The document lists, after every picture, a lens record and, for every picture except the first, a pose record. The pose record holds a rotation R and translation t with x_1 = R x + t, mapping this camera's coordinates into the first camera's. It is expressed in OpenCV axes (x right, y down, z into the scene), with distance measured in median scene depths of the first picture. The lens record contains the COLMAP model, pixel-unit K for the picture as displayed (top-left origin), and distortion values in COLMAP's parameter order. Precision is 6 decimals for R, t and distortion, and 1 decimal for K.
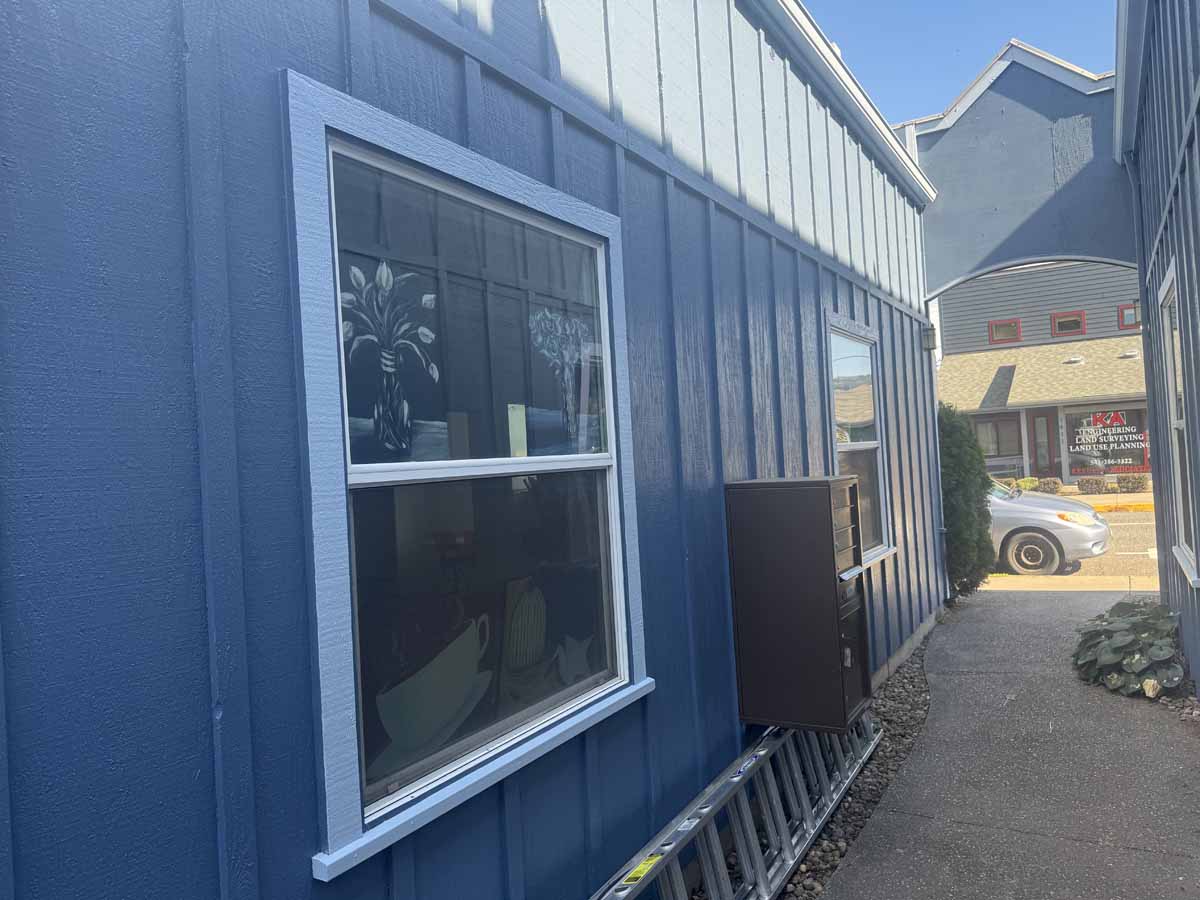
lens RADIAL K [[845.0, 0, 606.2], [0, 845.0, 451.8], [0, 0, 1]] dist [0.103049, -0.110332]
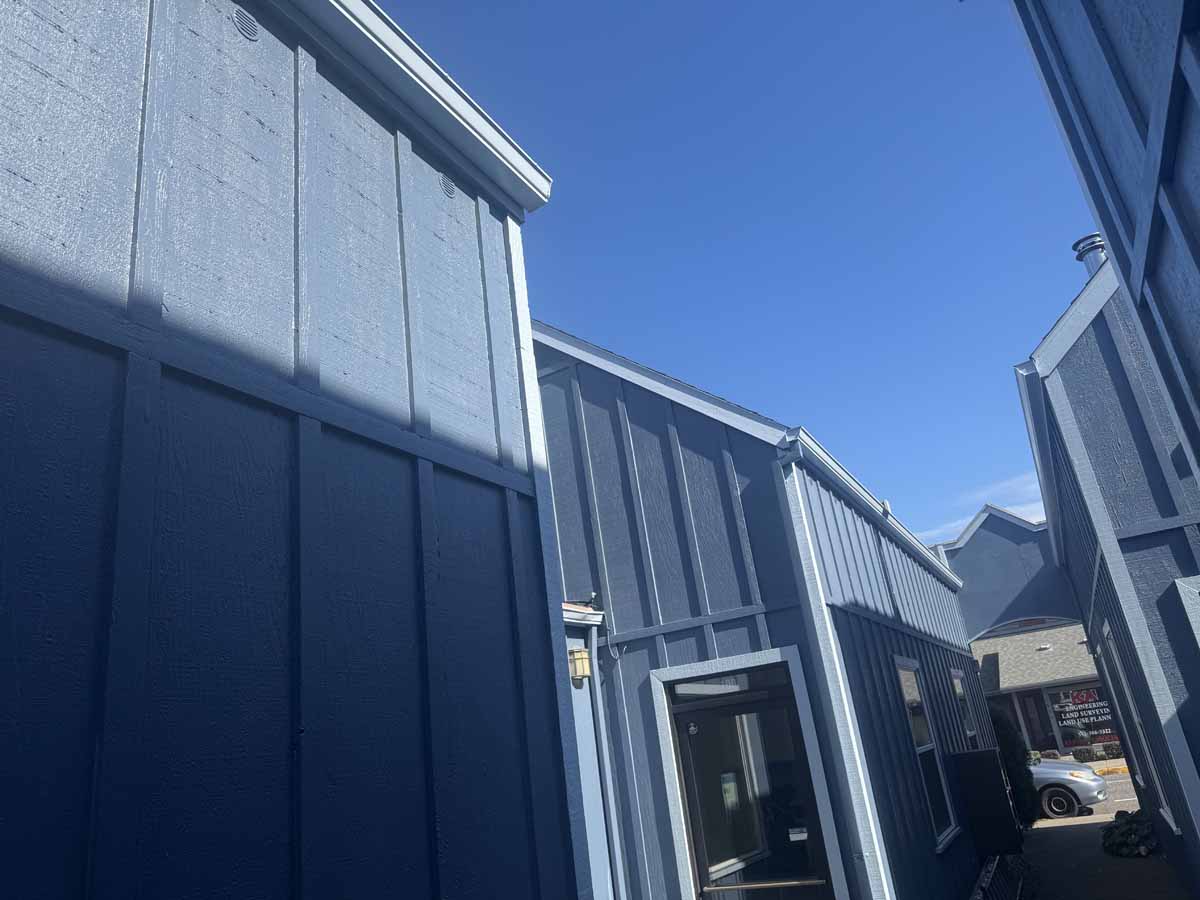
lens RADIAL K [[859.9, 0, 594.1], [0, 859.9, 470.3], [0, 0, 1]] dist [0.003772, -0.002120]
pose [[0.997436, -0.058054, 0.041856, -0.432745], [0.068322, 0.946533, -0.315289, -0.011887], [-0.021314, 0.317340, 0.948072, -0.737194]]
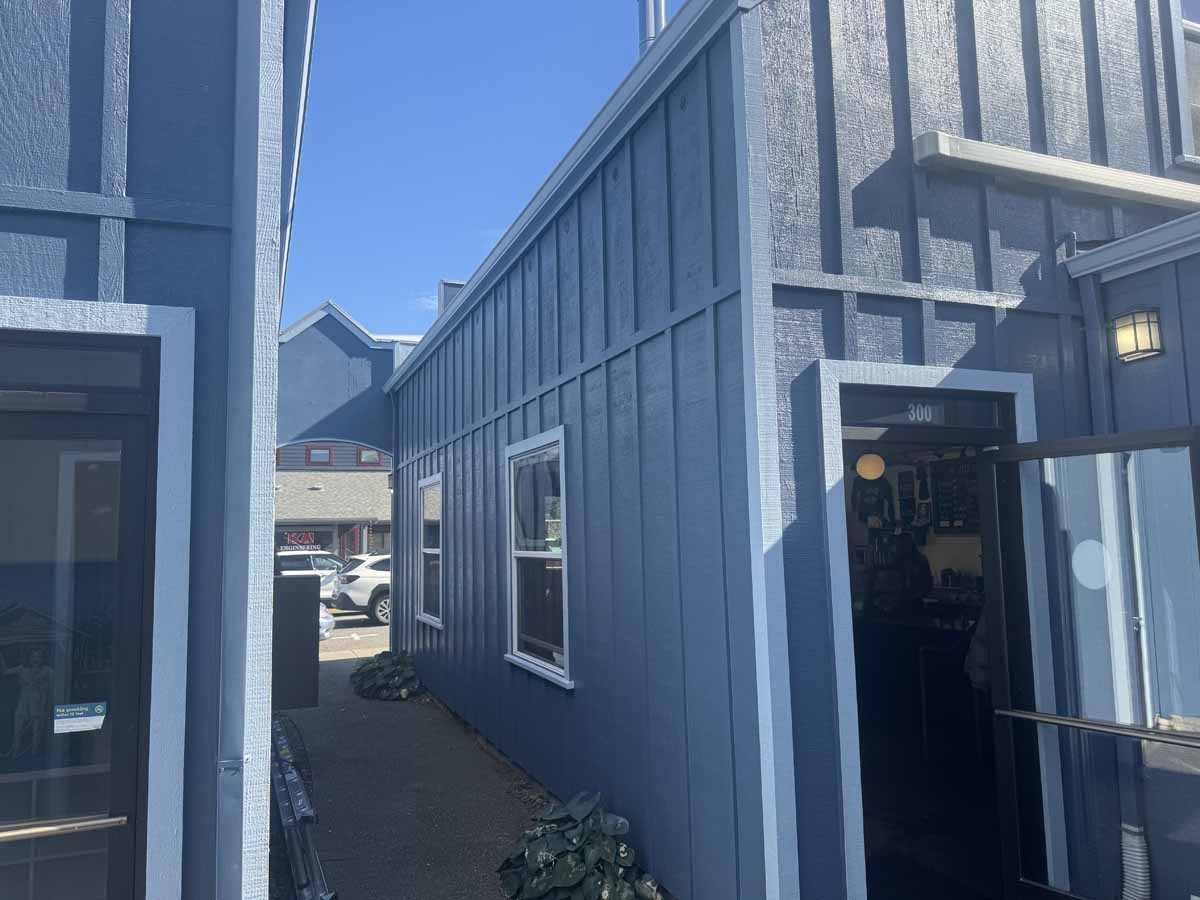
lens RADIAL K [[845.0, 0, 606.2], [0, 845.0, 451.8], [0, 0, 1]] dist [0.103049, -0.110332]
pose [[0.610411, 0.125369, 0.782100, -0.390981], [-0.023688, 0.989842, -0.140182, 0.004694], [-0.791730, 0.067042, 0.607181, -0.316829]]
